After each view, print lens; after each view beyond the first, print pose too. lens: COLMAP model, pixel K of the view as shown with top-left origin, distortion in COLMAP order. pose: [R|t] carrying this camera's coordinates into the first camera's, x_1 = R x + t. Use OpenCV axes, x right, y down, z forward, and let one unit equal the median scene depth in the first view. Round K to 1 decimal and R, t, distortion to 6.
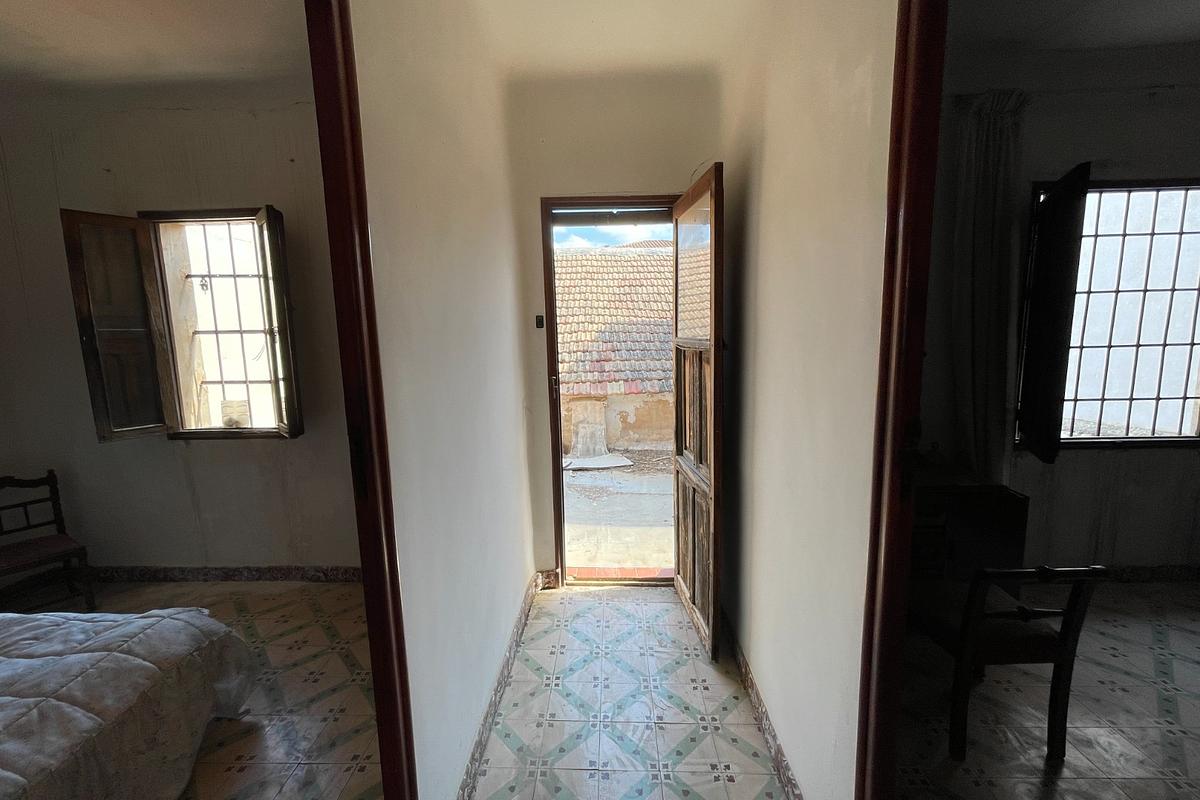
lens RADIAL K [[486.9, 0, 605.6], [0, 486.9, 398.4], [0, 0, 1]] dist [0.003812, -0.000992]
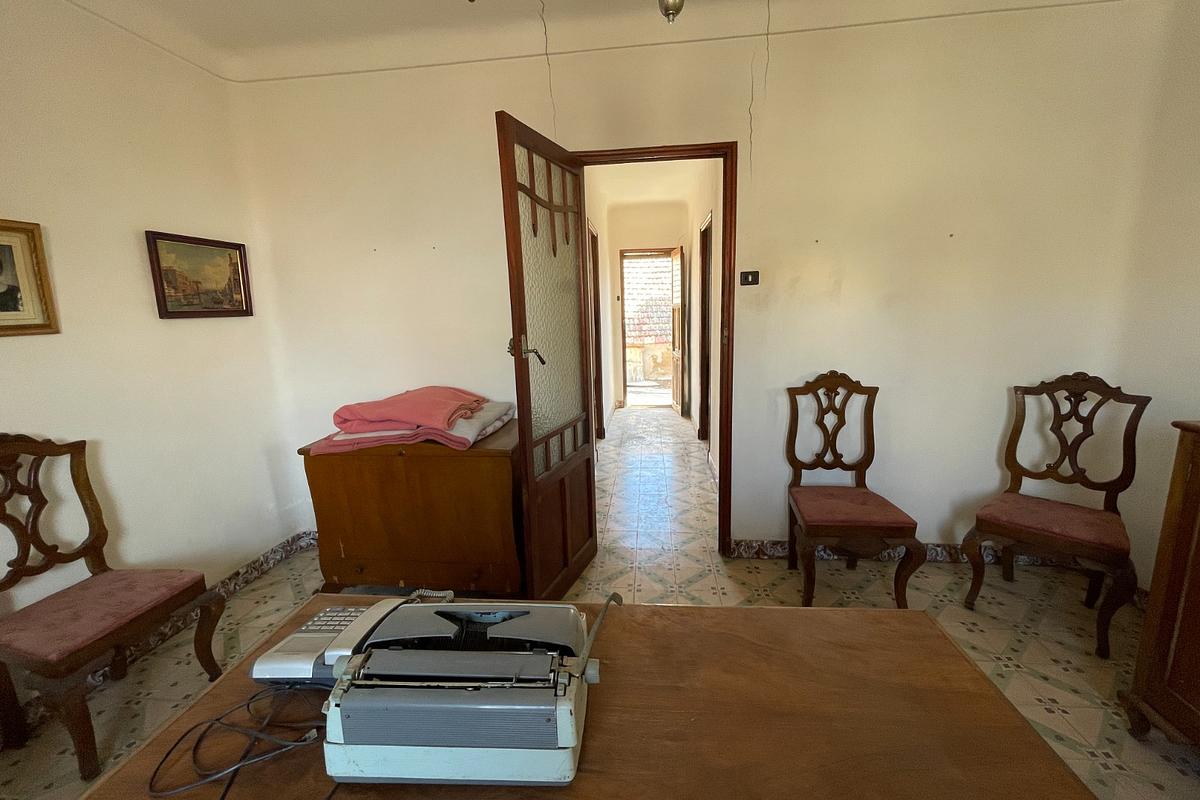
lens RADIAL K [[486.9, 0, 592.2], [0, 486.9, 399.7], [0, 0, 1]] dist [0.003812, -0.000992]
pose [[0.994968, 0.005673, -0.100034, -0.005182], [-0.001053, 0.998933, 0.046180, 0.096804], [0.100190, -0.045842, 0.993912, -0.595833]]
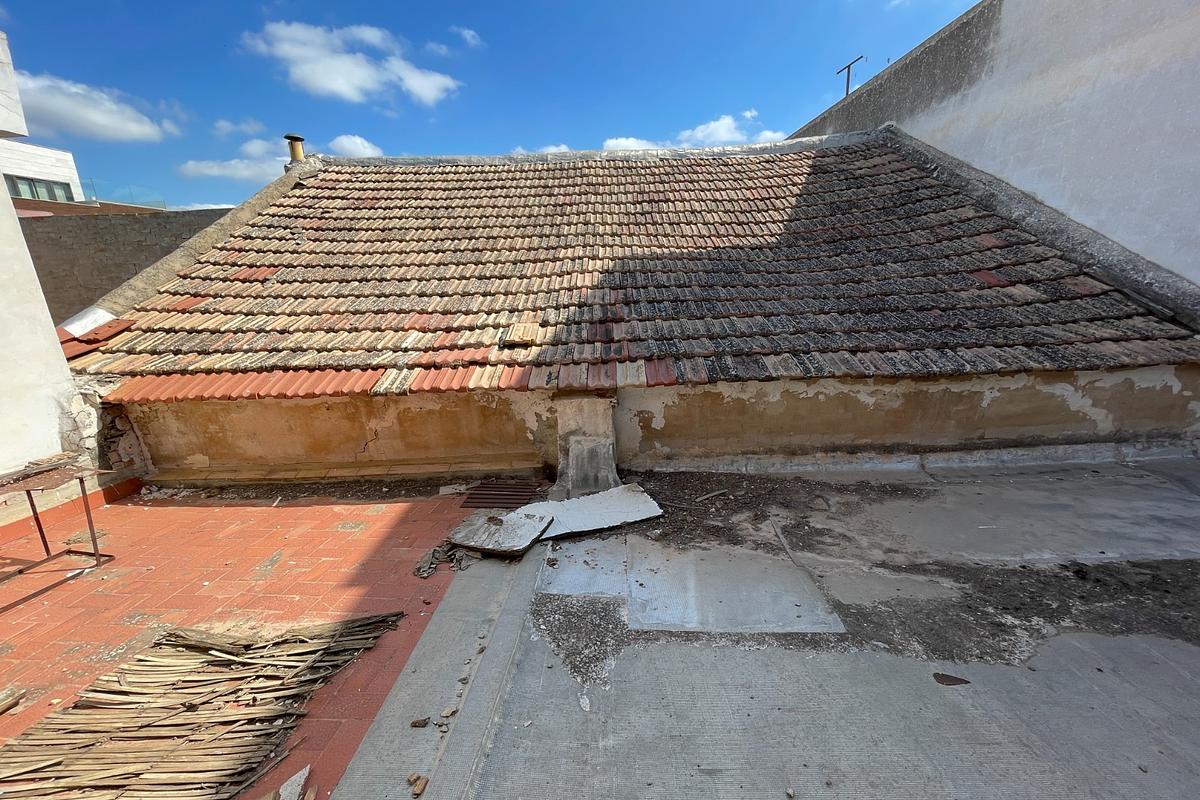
lens RADIAL K [[486.9, 0, 599.1], [0, 486.9, 401.0], [0, 0, 1]] dist [0.003812, -0.000992]
pose [[0.998947, -0.010592, -0.044632, 0.007648], [0.016497, 0.990831, 0.134099, -0.064850], [0.042802, -0.134694, 0.989962, 0.404079]]
